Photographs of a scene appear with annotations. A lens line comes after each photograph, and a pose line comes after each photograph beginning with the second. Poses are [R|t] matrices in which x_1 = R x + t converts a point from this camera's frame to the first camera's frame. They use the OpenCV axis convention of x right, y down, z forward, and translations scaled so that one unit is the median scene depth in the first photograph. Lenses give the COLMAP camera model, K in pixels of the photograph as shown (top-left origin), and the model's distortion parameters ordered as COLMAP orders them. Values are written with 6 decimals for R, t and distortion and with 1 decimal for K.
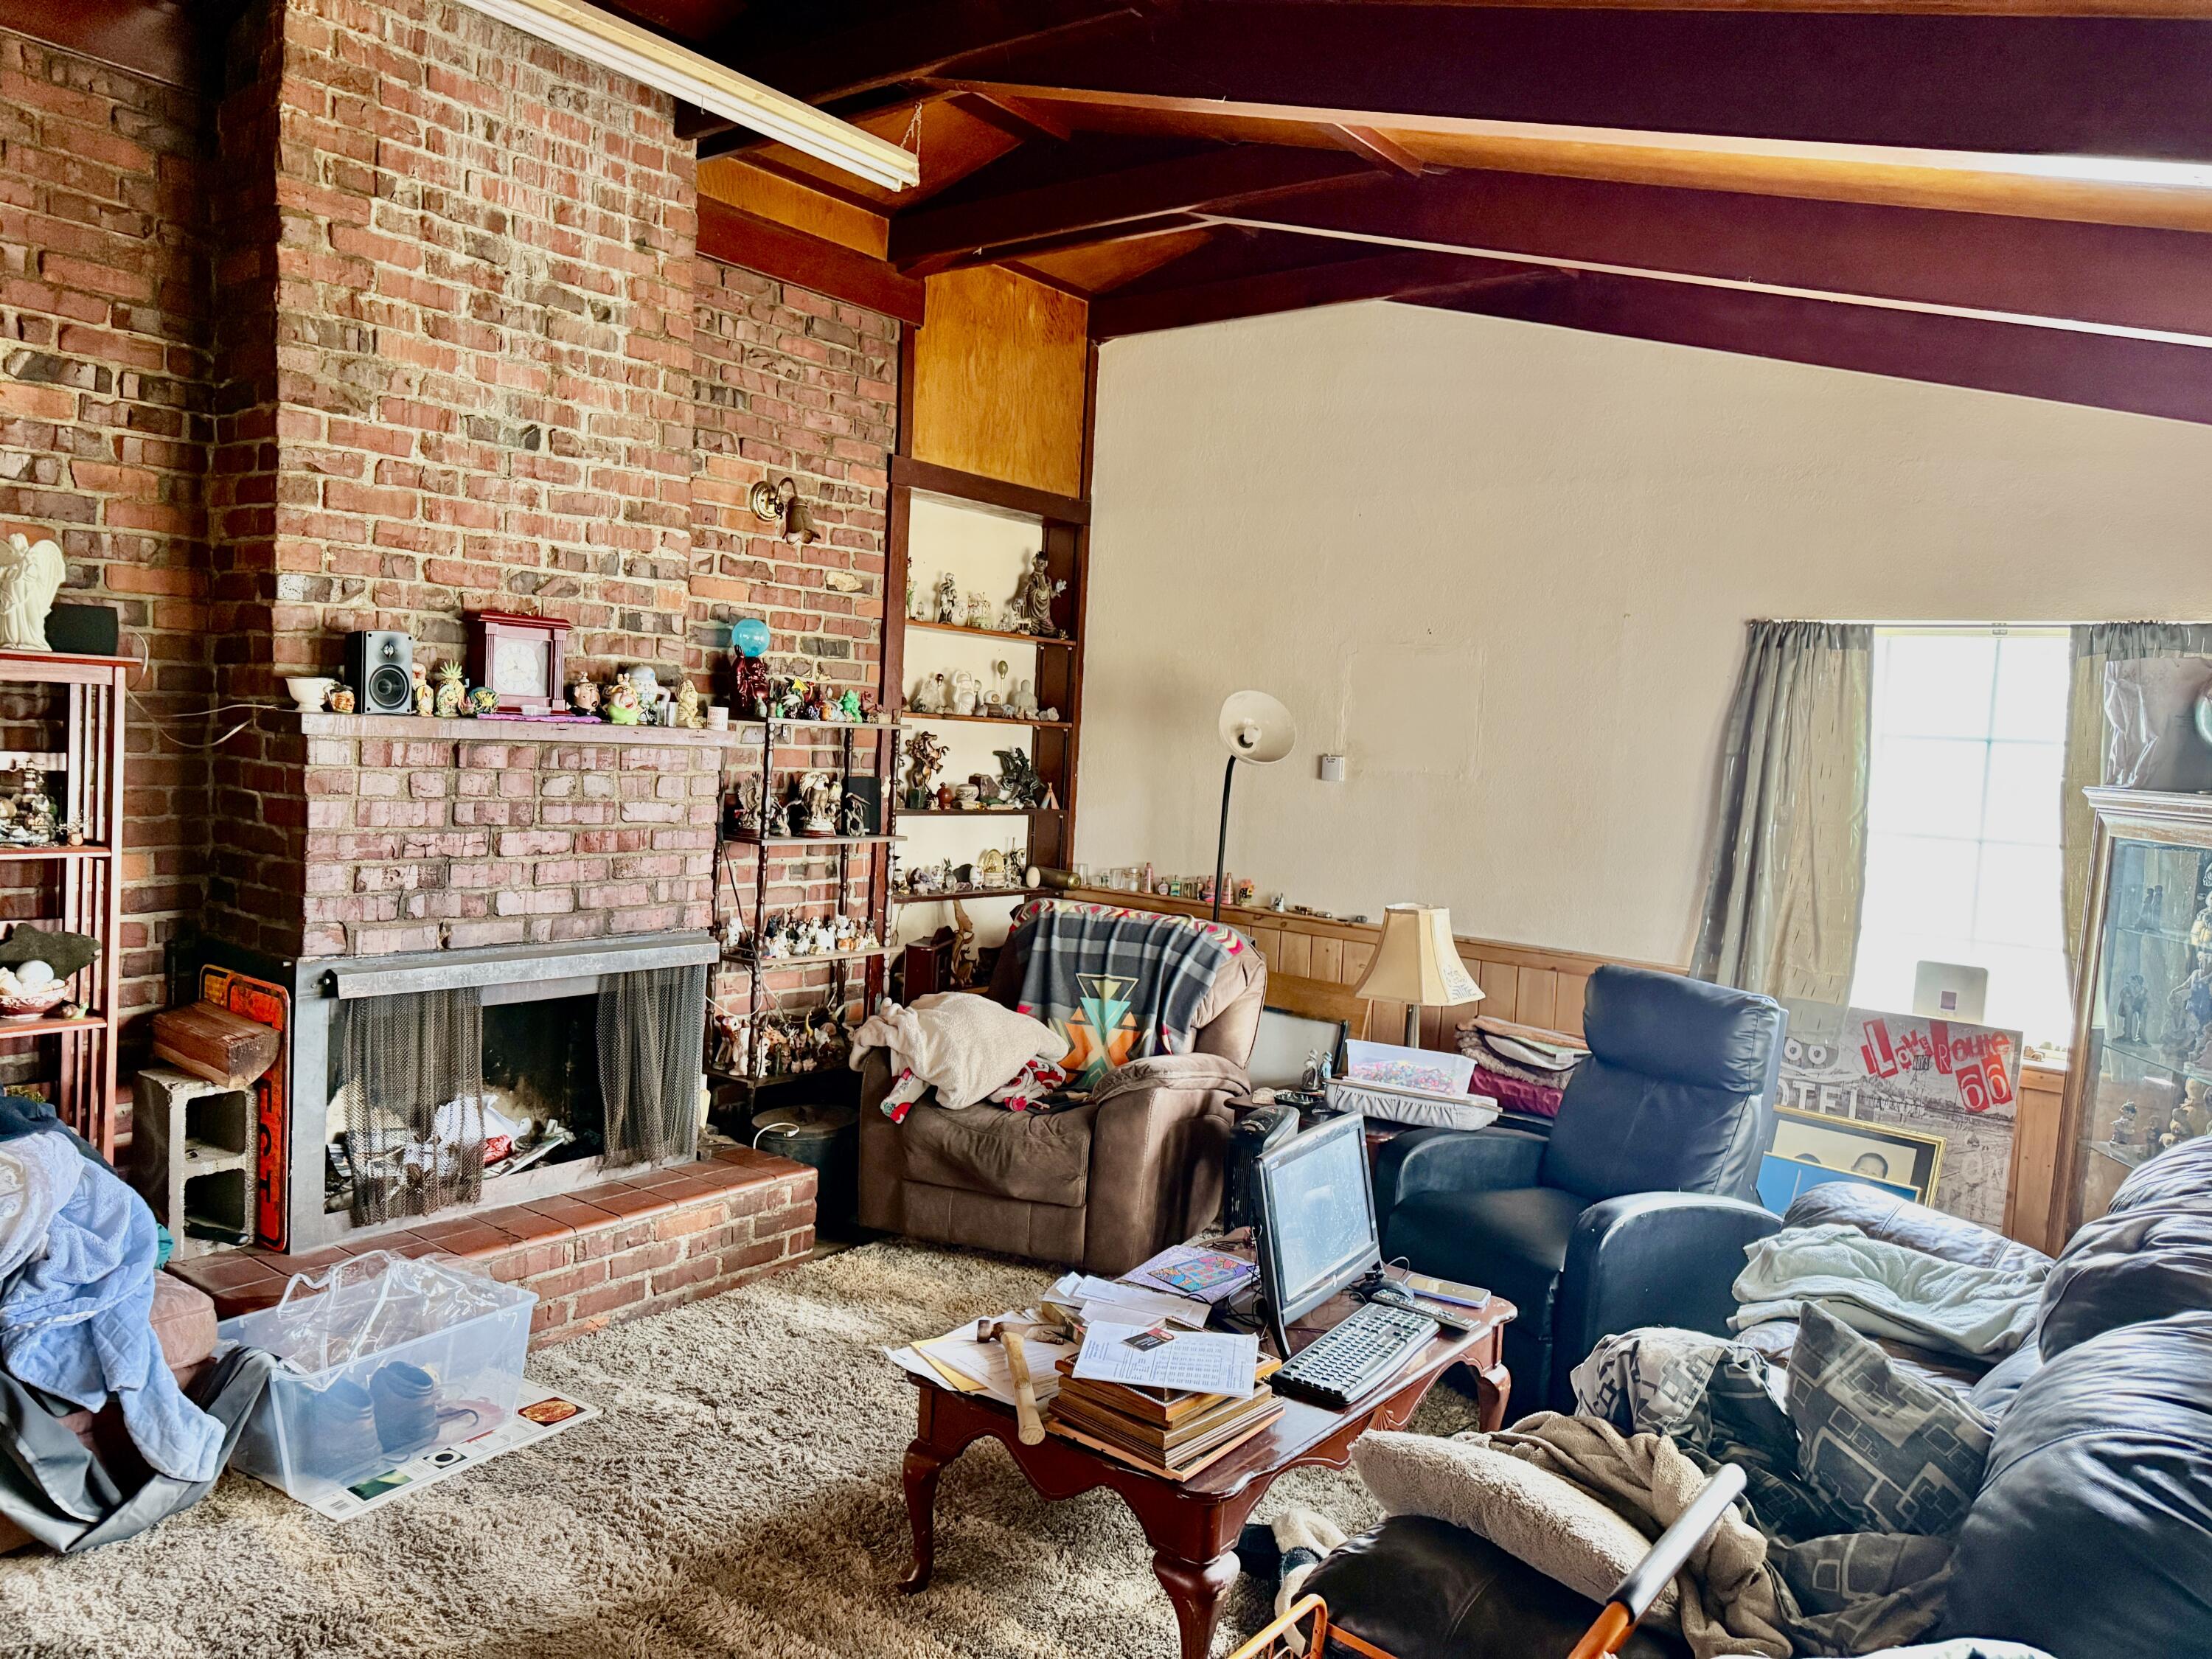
lens RADIAL K [[1534.2, 0, 1106.0], [0, 1534.2, 829.5], [0, 0, 1]] dist [0.002635, -0.000199]
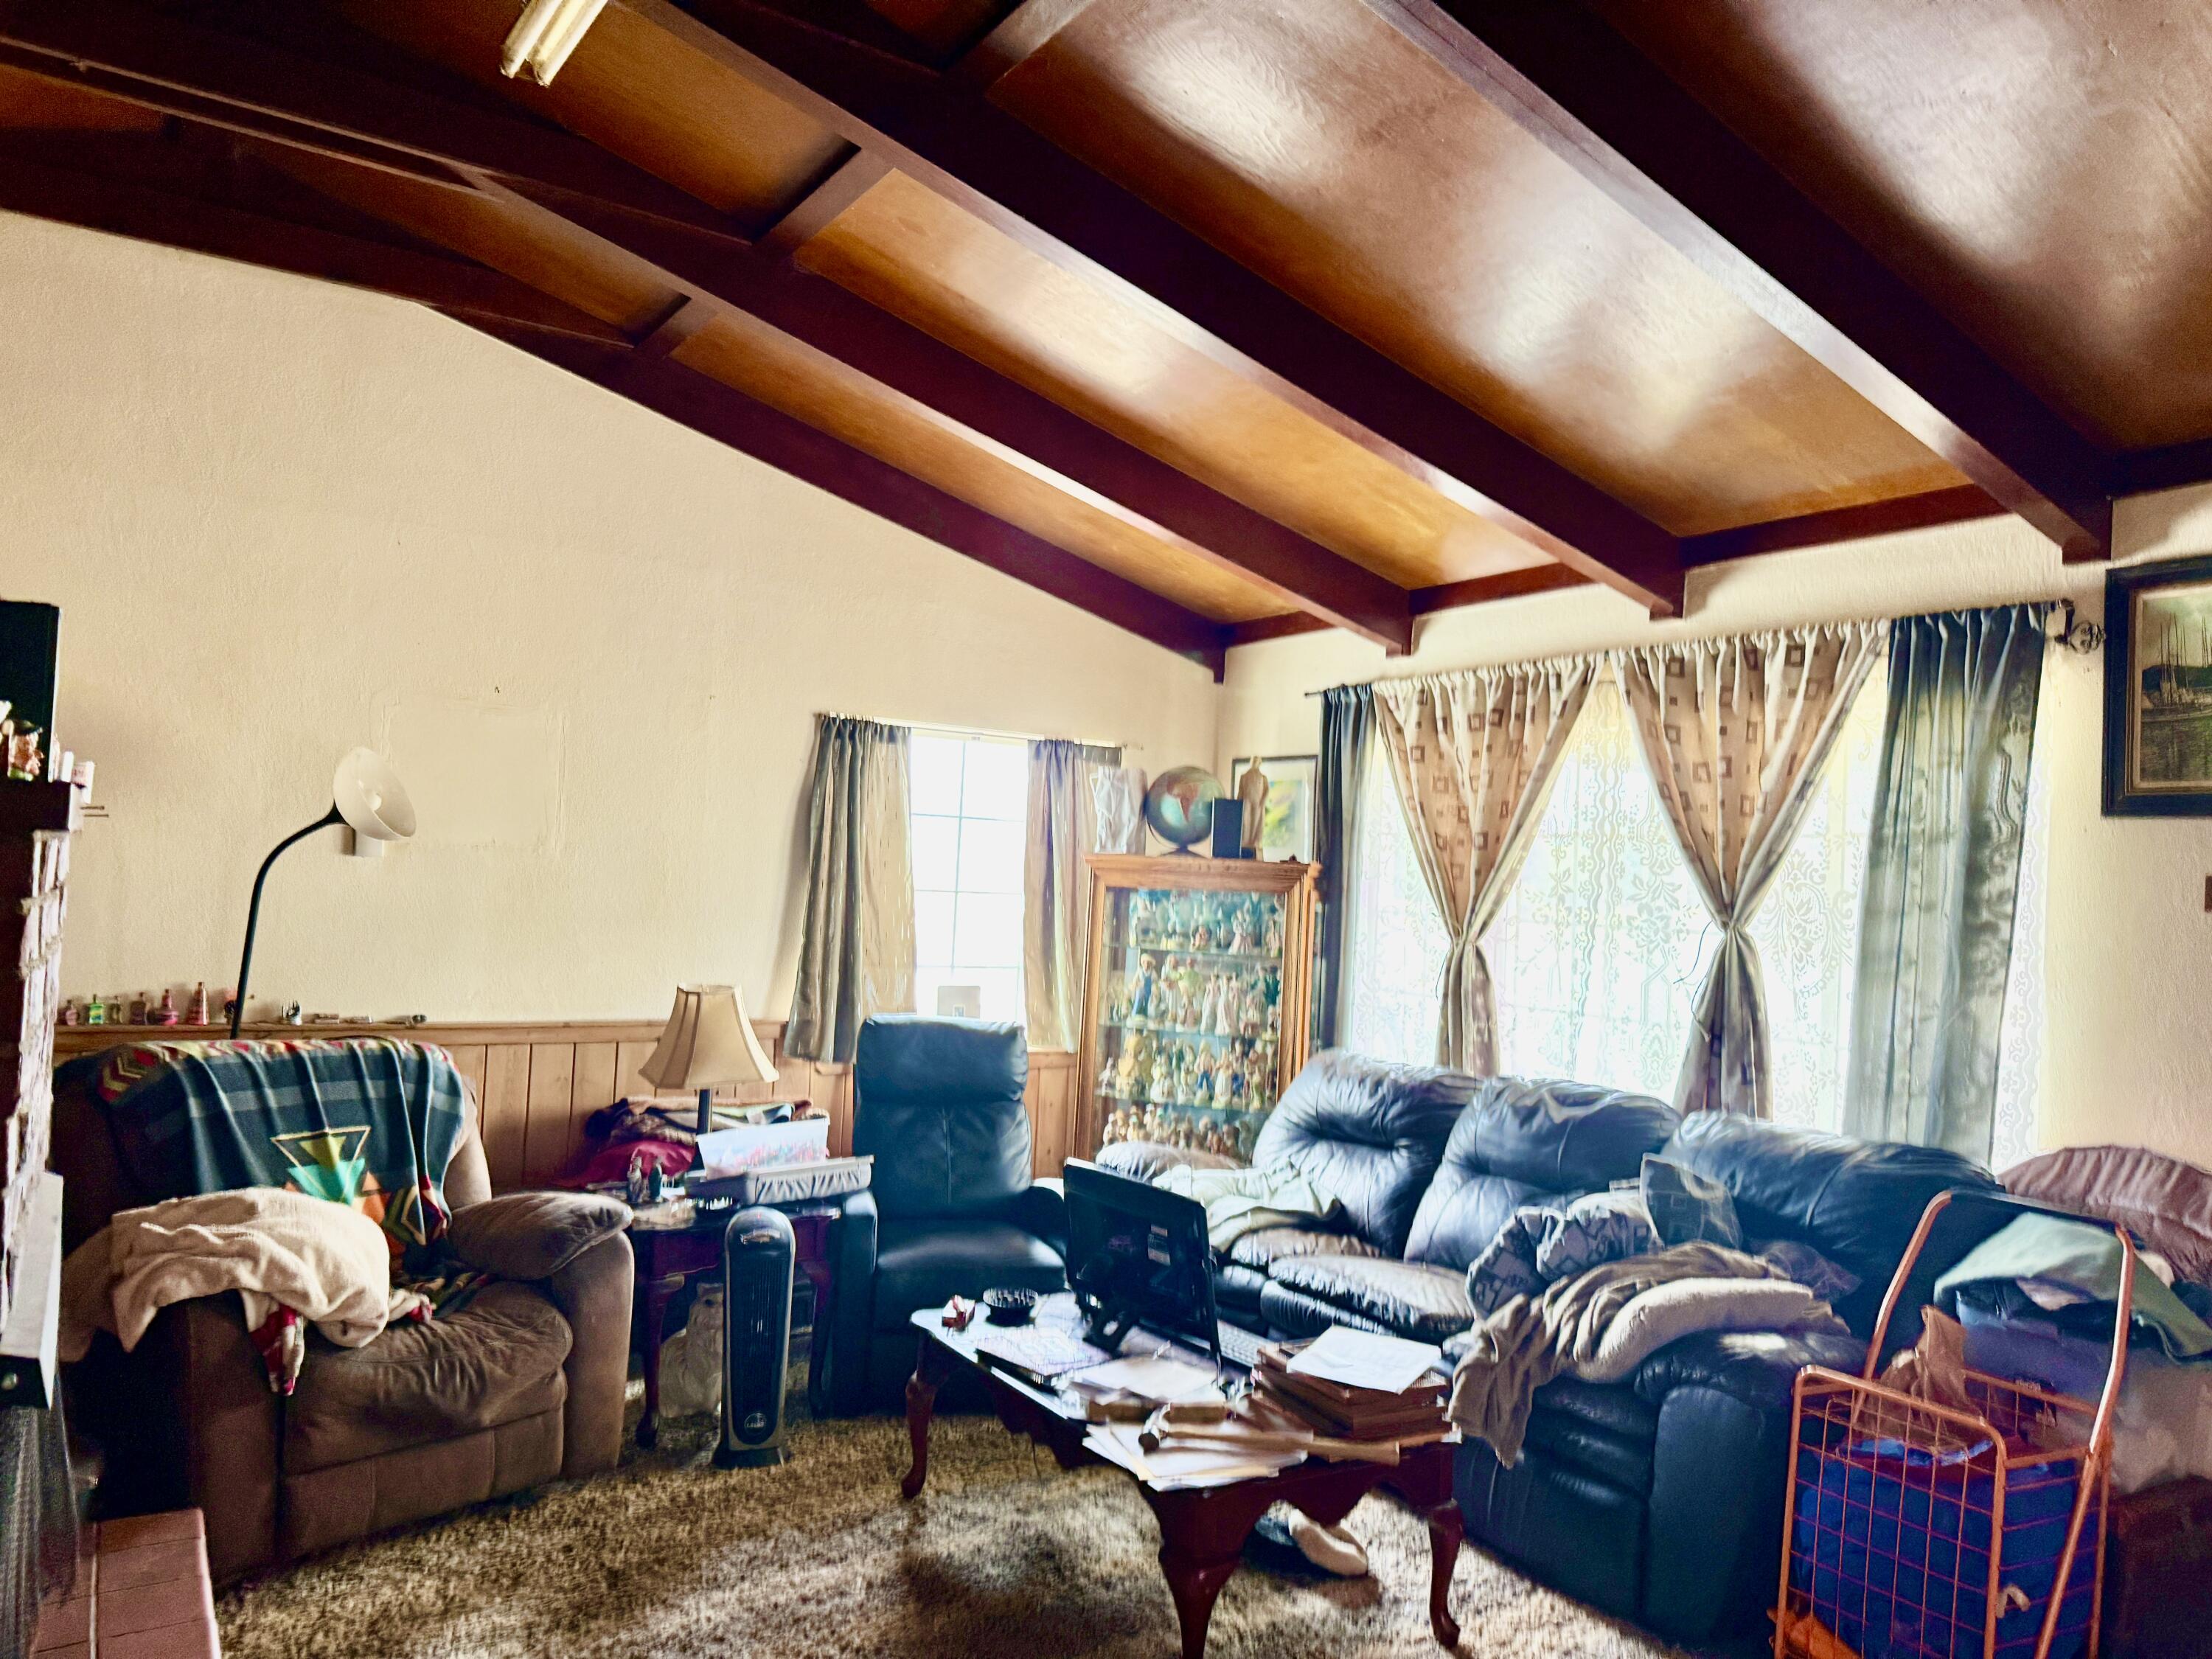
lens RADIAL K [[1534.2, 0, 1106.0], [0, 1534.2, 829.5], [0, 0, 1]] dist [0.002635, -0.000199]
pose [[0.315289, -0.009420, 0.948949, -0.602280], [0.032997, 0.999455, -0.001042, -0.038066], [-0.948422, 0.031641, 0.315428, 0.420004]]
